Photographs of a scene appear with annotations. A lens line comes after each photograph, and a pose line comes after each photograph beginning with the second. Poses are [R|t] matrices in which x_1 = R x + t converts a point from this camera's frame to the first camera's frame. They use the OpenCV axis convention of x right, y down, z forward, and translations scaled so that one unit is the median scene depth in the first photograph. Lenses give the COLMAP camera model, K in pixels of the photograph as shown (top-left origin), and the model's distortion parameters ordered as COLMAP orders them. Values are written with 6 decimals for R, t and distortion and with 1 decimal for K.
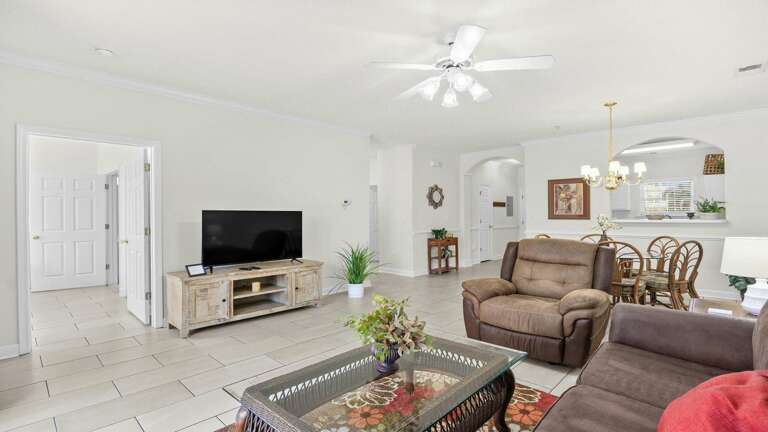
lens RADIAL K [[355.7, 0, 382.4], [0, 355.7, 216.8], [0, 0, 1]] dist [-0.022452, -0.001884]
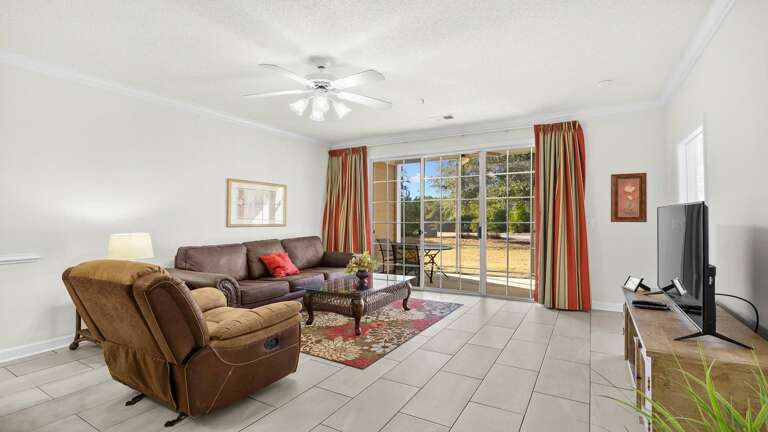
lens RADIAL K [[355.7, 0, 385.8], [0, 355.7, 216.6], [0, 0, 1]] dist [-0.022452, -0.001884]
pose [[-0.970394, 0.003457, -0.241505, 0.134692], [0.004321, 0.999986, -0.003047, -0.003319], [0.241491, -0.004001, -0.970395, 1.018872]]
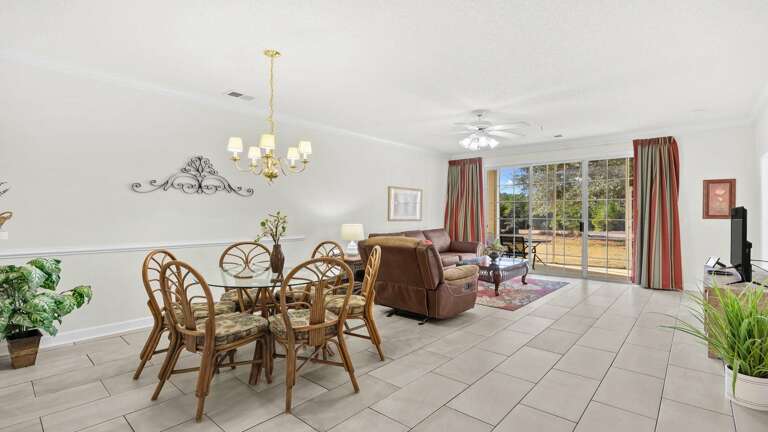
lens RADIAL K [[355.7, 0, 378.9], [0, 355.7, 217.3], [0, 0, 1]] dist [-0.022452, -0.001884]
pose [[-0.999574, 0.000758, -0.029185, 0.358268], [0.000520, 0.999967, 0.008158, -0.004232], [0.029191, 0.008139, -0.999541, 1.290574]]
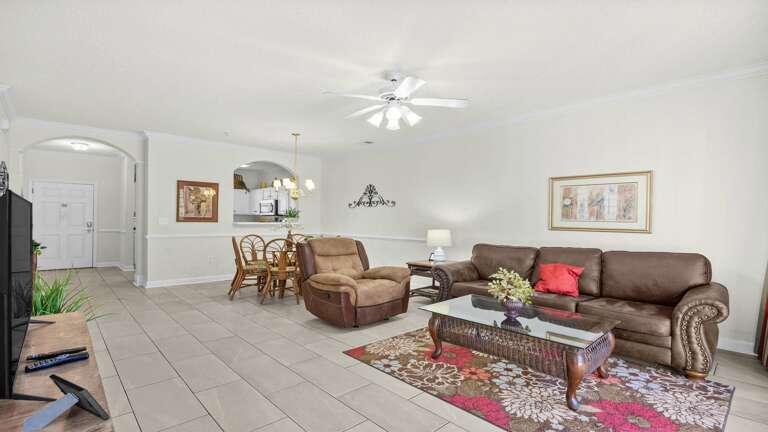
lens RADIAL K [[355.7, 0, 379.0], [0, 355.7, 219.6], [0, 0, 1]] dist [-0.022452, -0.001884]
pose [[0.065775, 0.004285, 0.997825, -0.491820], [-0.007733, 0.999963, -0.003784, 0.000838], [-0.997805, -0.007467, 0.065805, 0.452791]]
